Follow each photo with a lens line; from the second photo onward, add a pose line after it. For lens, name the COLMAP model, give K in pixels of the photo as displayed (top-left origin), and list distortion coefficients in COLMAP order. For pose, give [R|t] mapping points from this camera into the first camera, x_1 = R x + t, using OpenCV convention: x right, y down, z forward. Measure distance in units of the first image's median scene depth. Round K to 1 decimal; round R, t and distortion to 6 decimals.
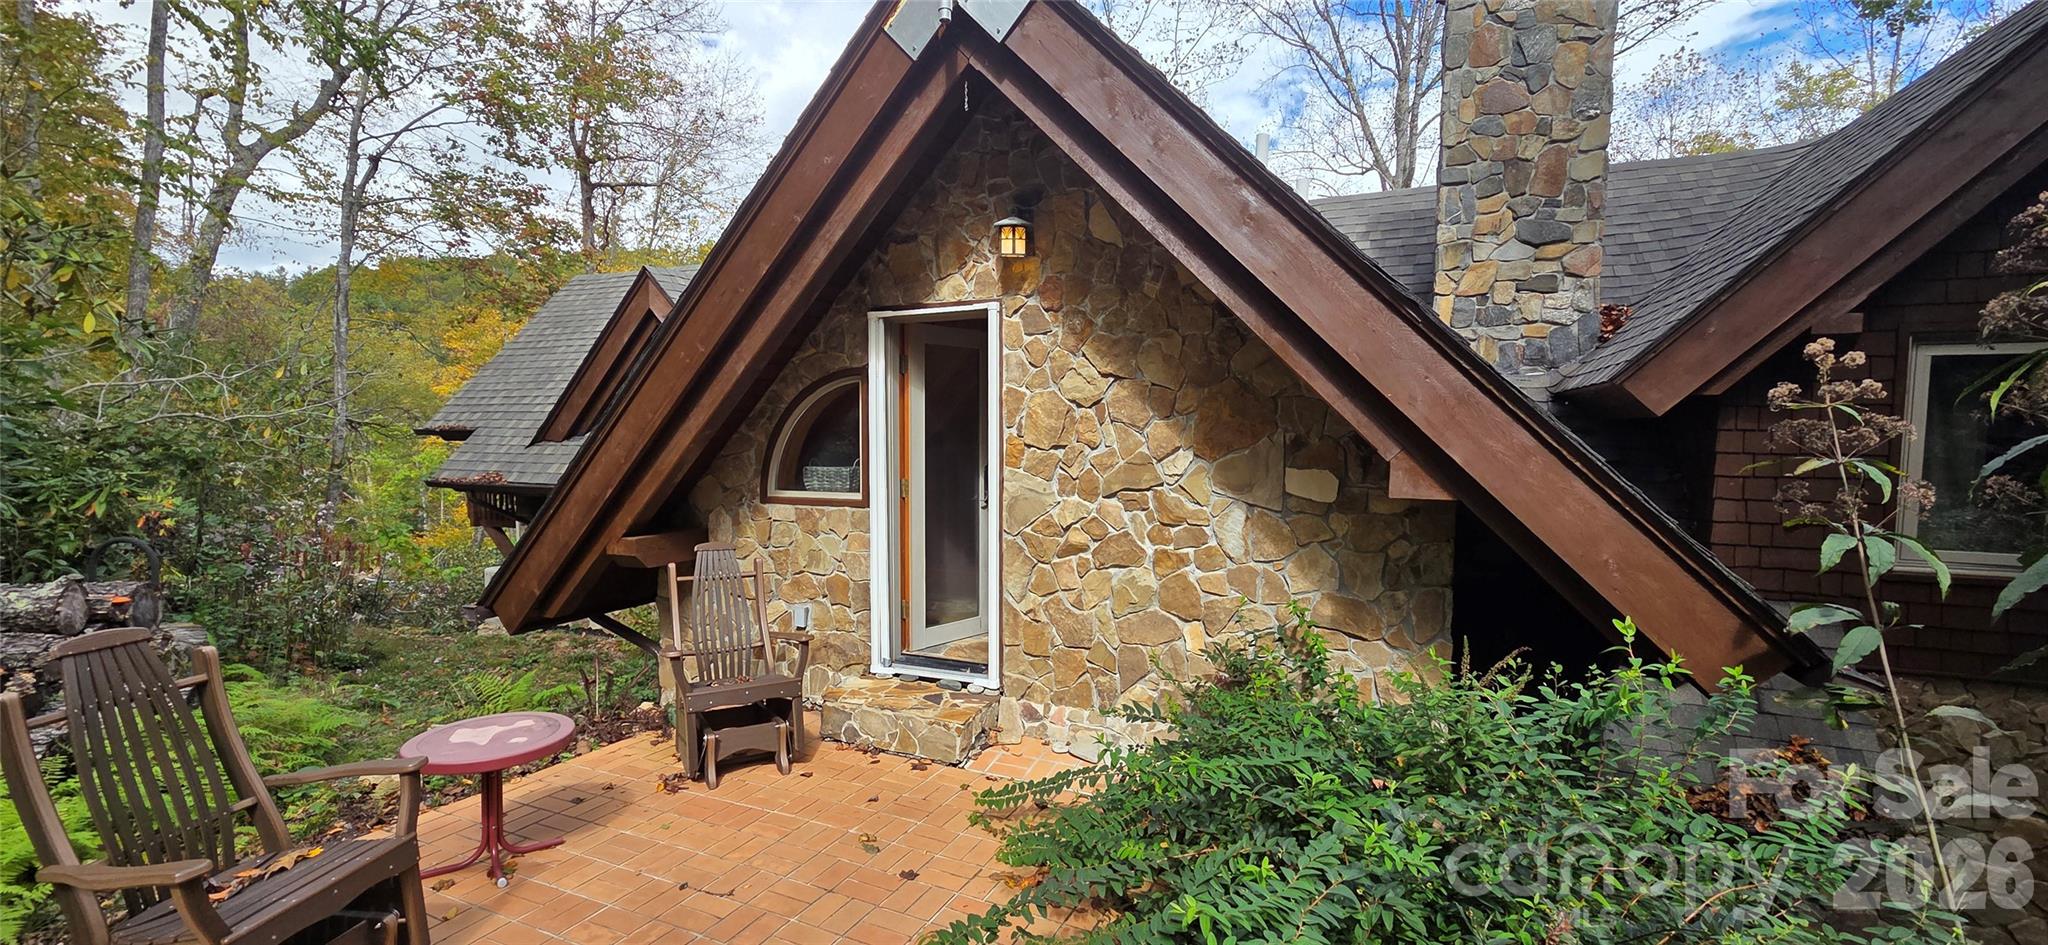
lens RADIAL K [[833.1, 0, 1022.9], [0, 833.1, 476.9], [0, 0, 1]] dist [0.006419, -0.002172]
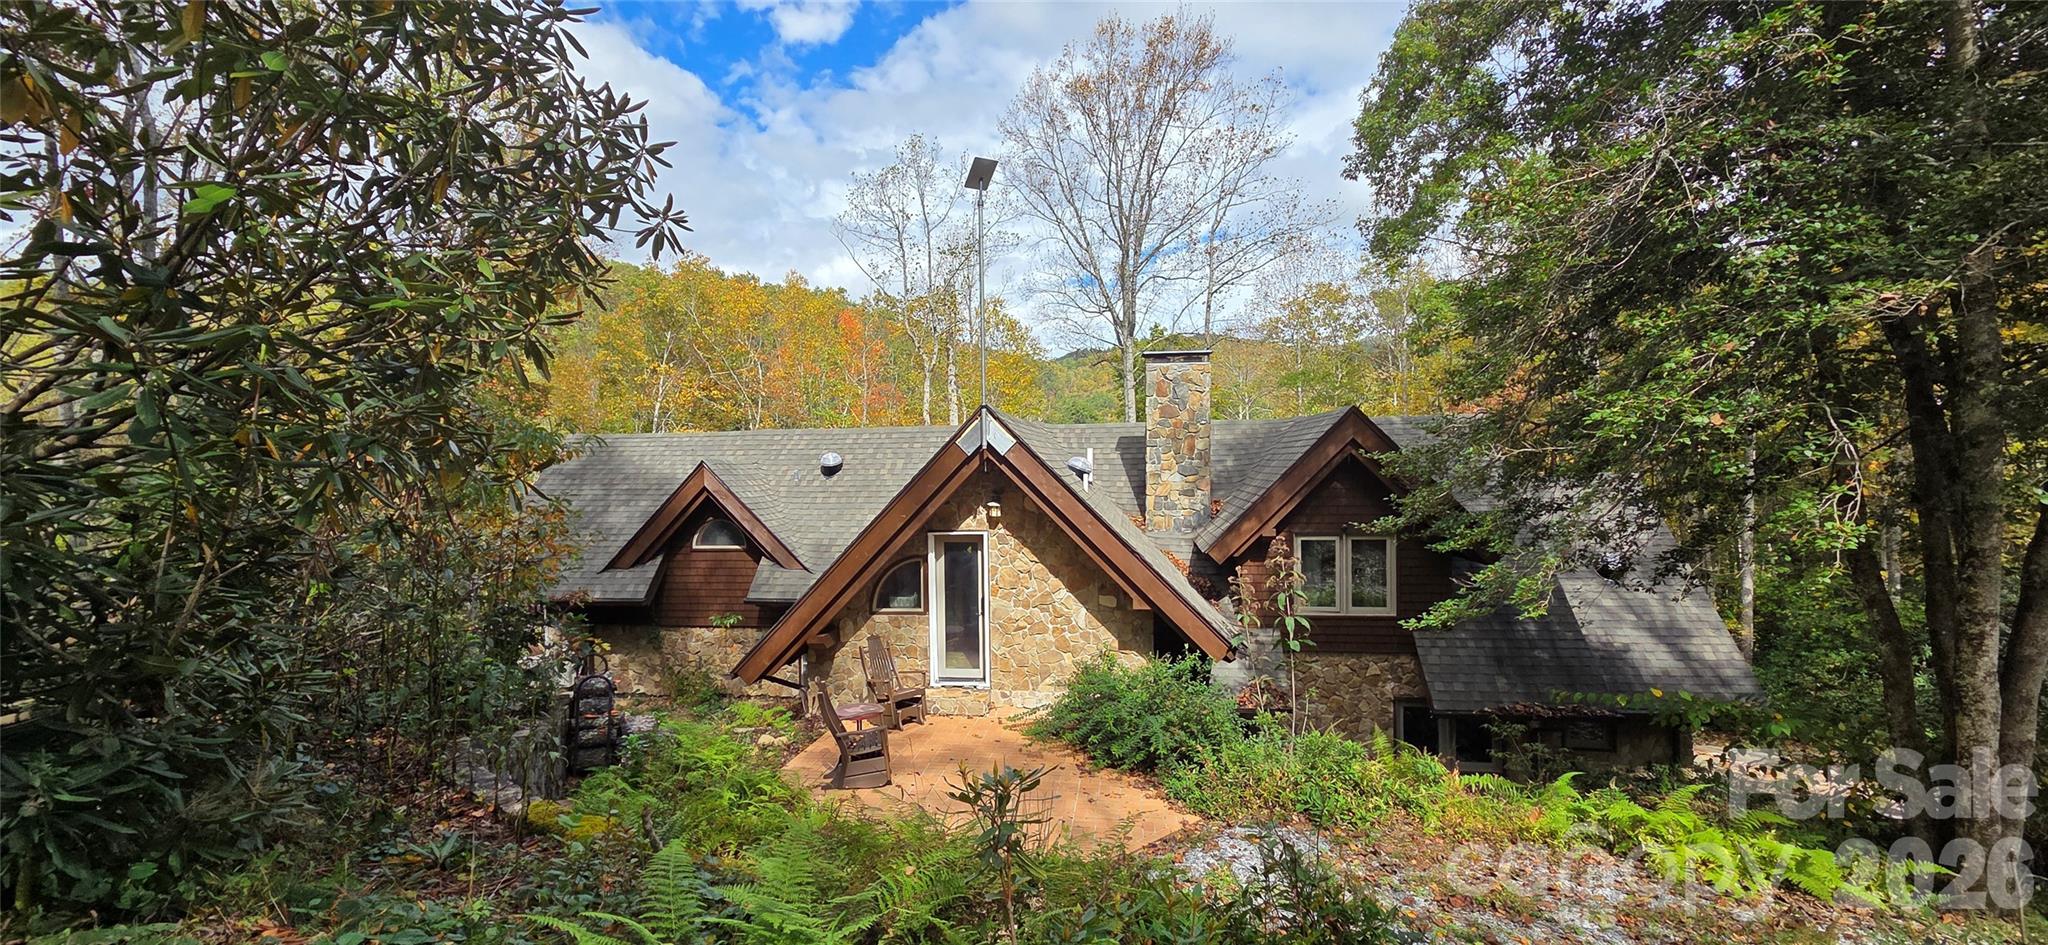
lens RADIAL K [[833.1, 0, 1024.7], [0, 833.1, 467.5], [0, 0, 1]] dist [0.006419, -0.002172]
pose [[0.956218, -0.016890, 0.292169, -0.676255], [0.033124, 0.998164, -0.050707, -0.279762], [-0.290776, 0.058165, 0.955022, -1.502687]]
